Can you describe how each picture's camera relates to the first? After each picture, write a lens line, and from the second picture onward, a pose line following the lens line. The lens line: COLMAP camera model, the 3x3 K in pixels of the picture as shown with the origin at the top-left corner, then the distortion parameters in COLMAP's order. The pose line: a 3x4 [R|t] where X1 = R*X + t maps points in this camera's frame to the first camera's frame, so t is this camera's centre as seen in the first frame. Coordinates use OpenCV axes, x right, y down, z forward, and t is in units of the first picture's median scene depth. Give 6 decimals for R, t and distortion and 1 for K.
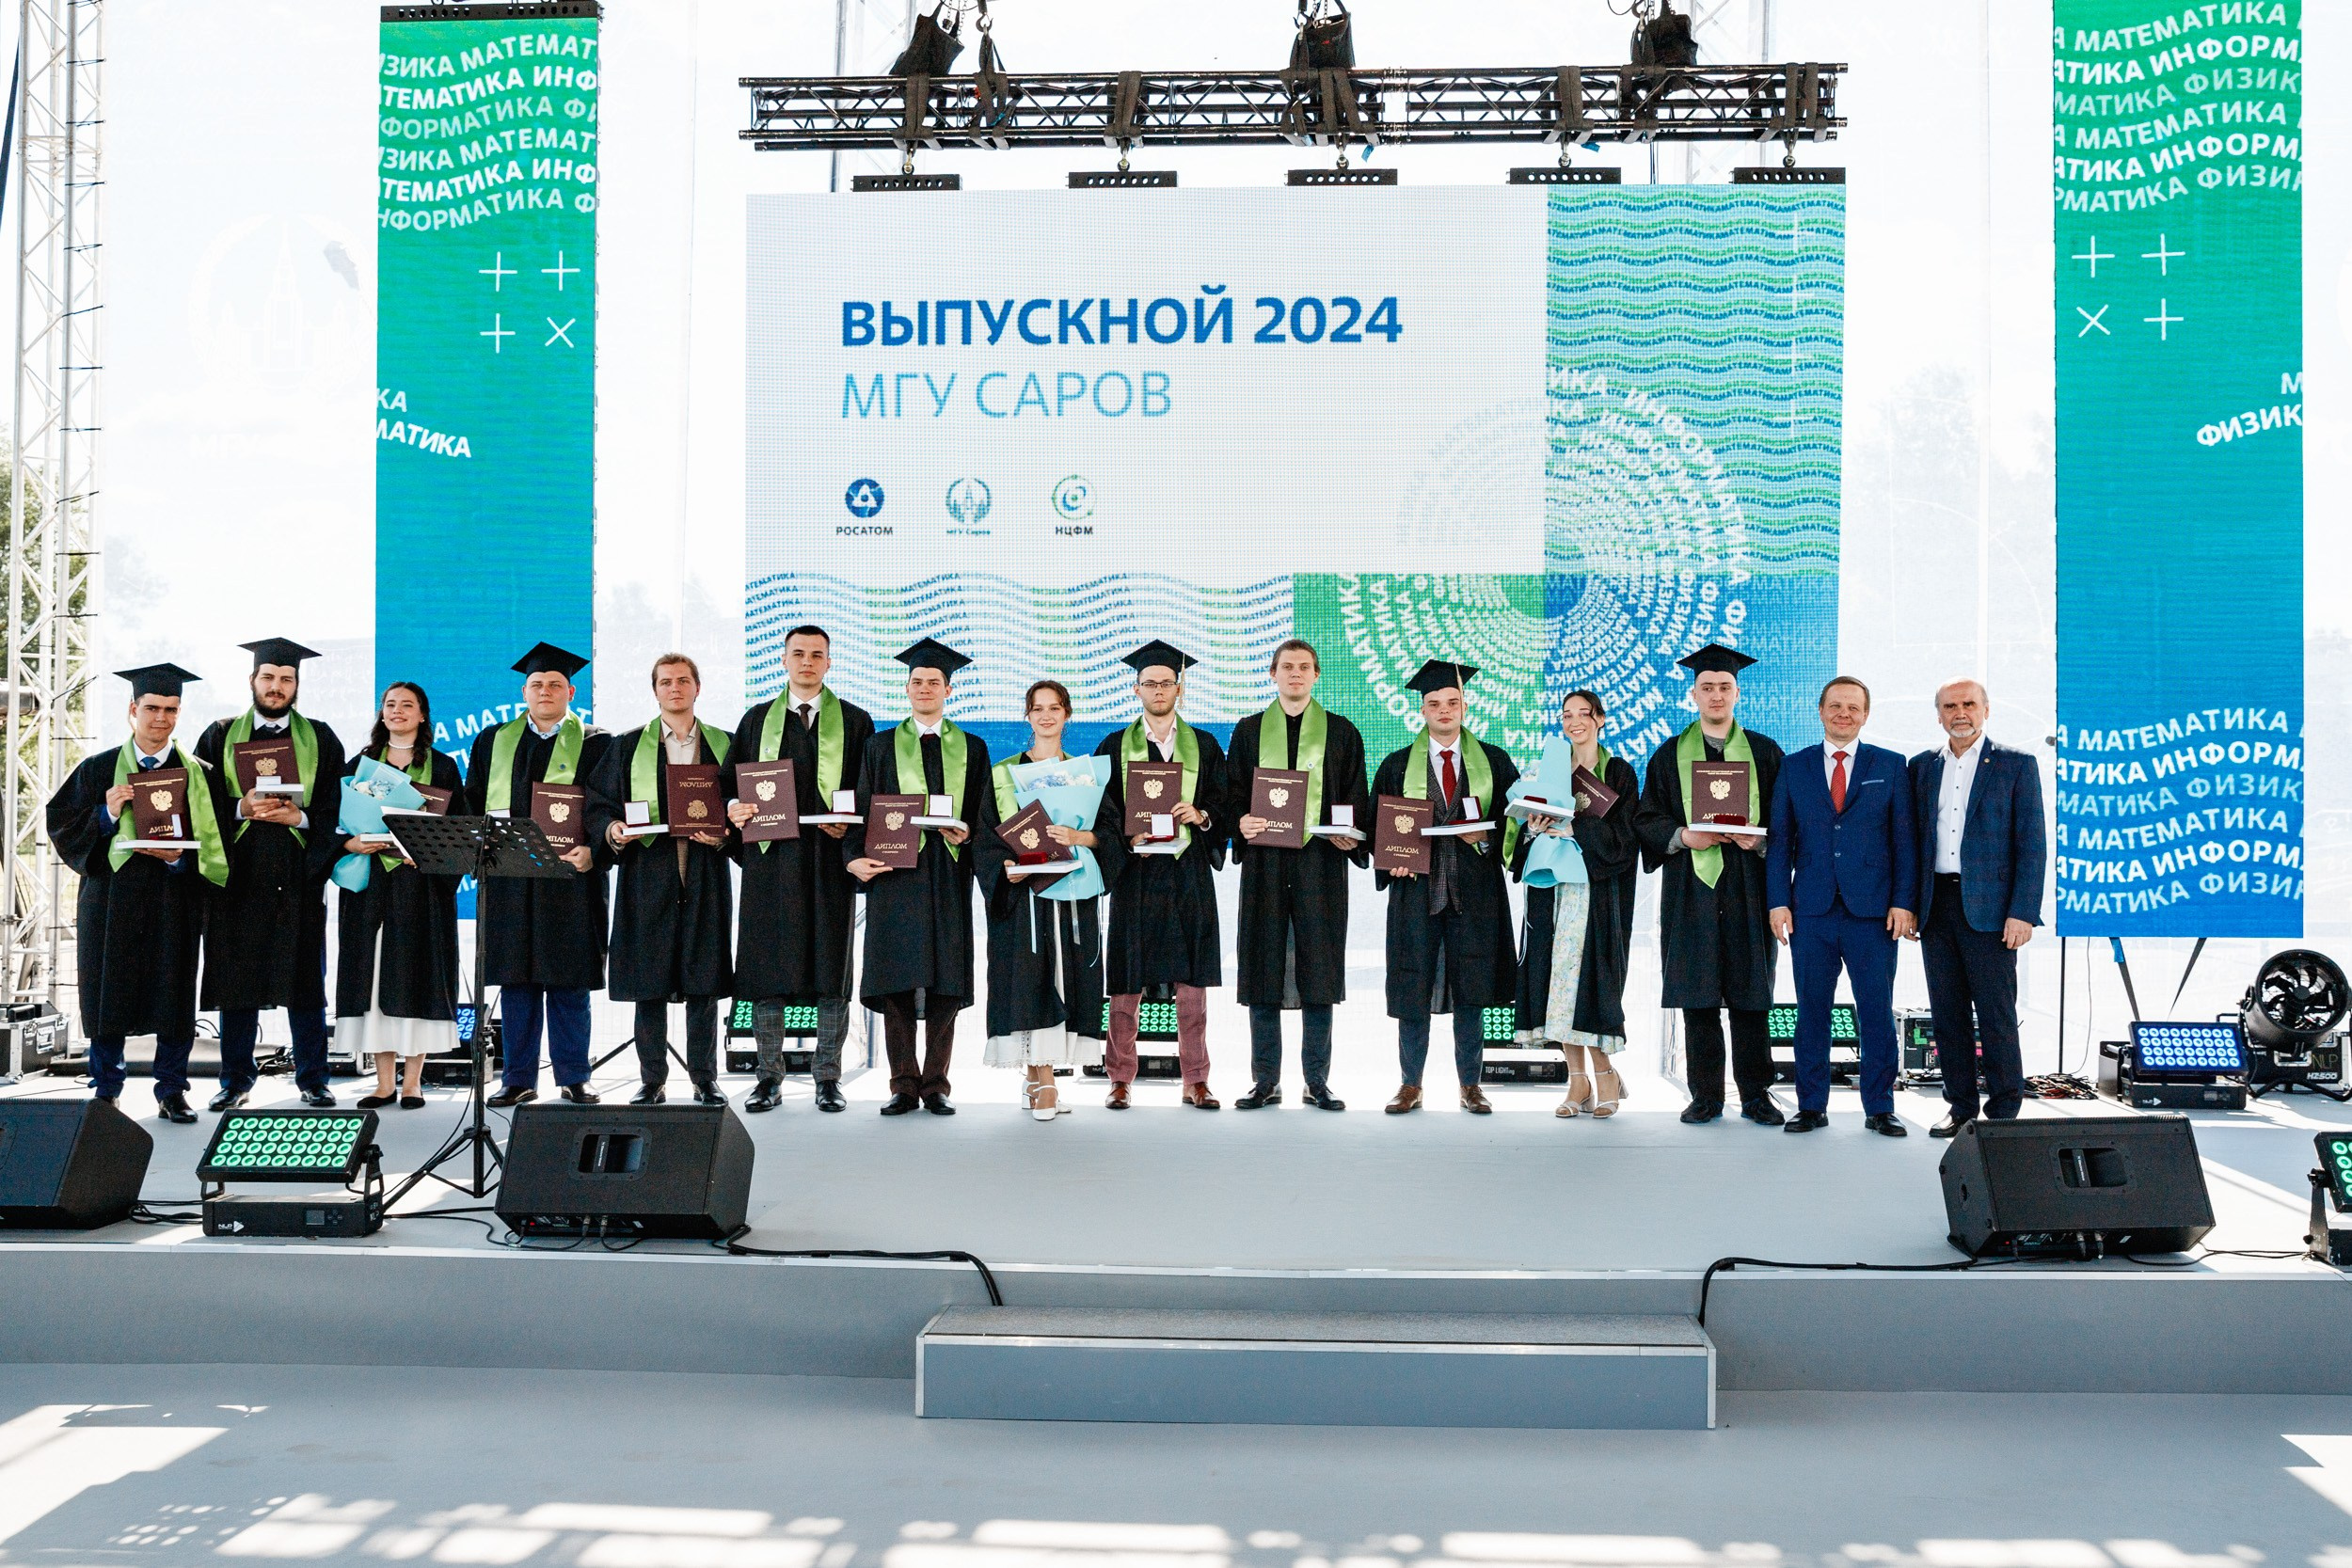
lens RADIAL K [[2148.2, 0, 1274.8], [0, 2148.2, 780.8], [0, 0, 1]] dist [-0.069871, 0.103135]
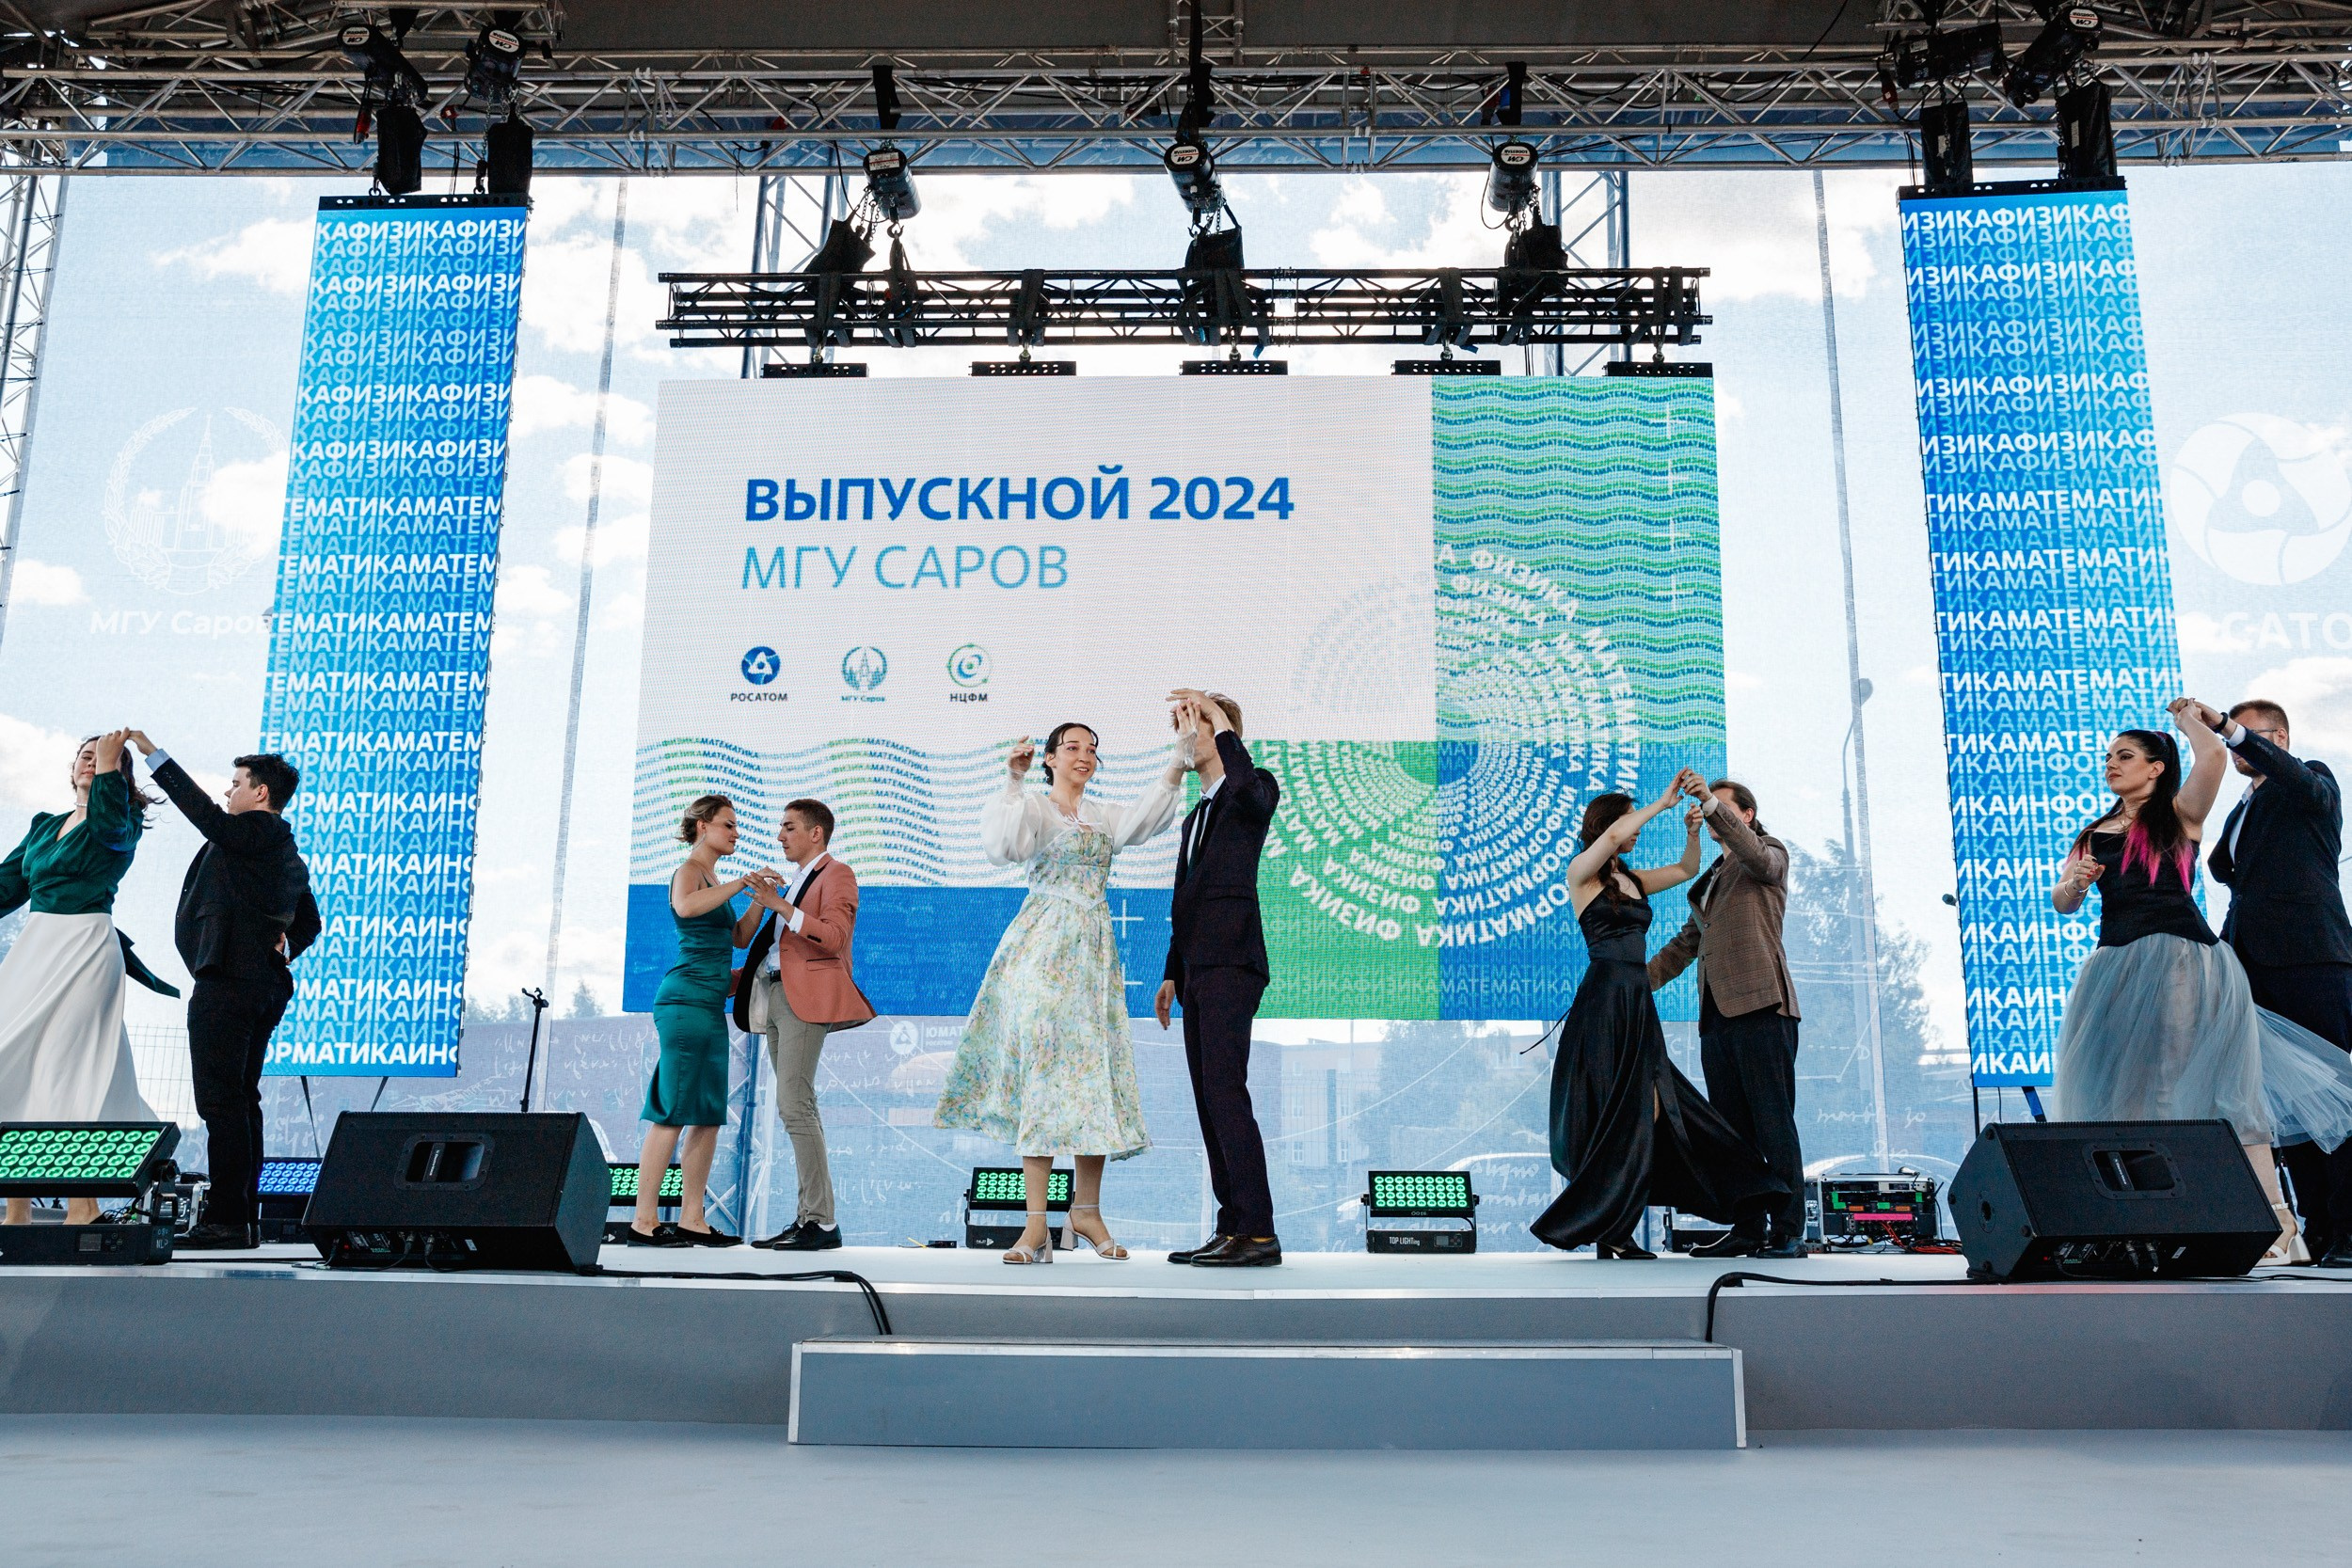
lens RADIAL K [[1964.3, 0, 1188.1], [0, 1964.3, 783.6], [0, 0, 1]] dist [-0.076238, 0.096296]
pose [[0.999413, 0.008194, 0.033263, -0.021380], [-0.001026, 0.977699, -0.210010, 0.116889], [-0.034242, 0.209852, 0.977133, 0.108235]]
